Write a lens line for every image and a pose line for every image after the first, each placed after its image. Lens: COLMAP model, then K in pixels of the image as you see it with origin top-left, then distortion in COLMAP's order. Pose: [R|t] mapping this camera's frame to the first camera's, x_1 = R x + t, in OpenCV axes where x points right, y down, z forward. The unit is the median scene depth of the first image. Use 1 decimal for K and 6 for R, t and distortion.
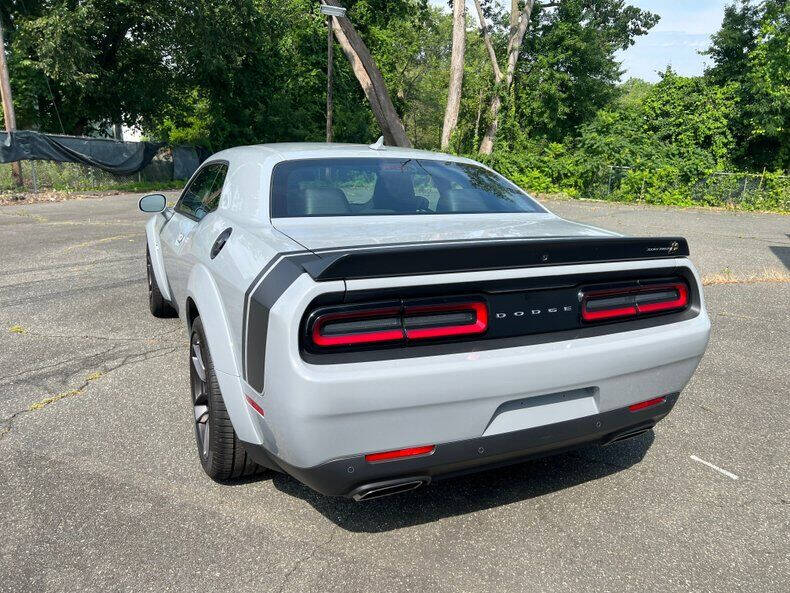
lens RADIAL K [[596.3, 0, 395.0], [0, 596.3, 296.5], [0, 0, 1]] dist [0.049234, -0.051402]
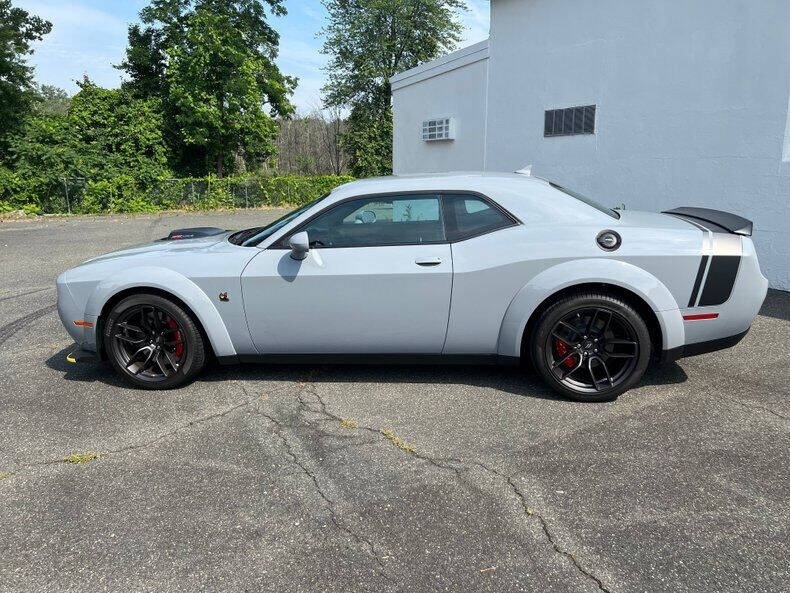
lens RADIAL K [[595.8, 0, 398.0], [0, 595.8, 296.7], [0, 0, 1]] dist [0.048398, -0.051368]
pose [[0.555084, -0.213640, 0.803890, -0.151293], [0.221320, 0.969549, 0.104844, -0.018807], [-0.801810, 0.119720, 0.585464, 0.045811]]
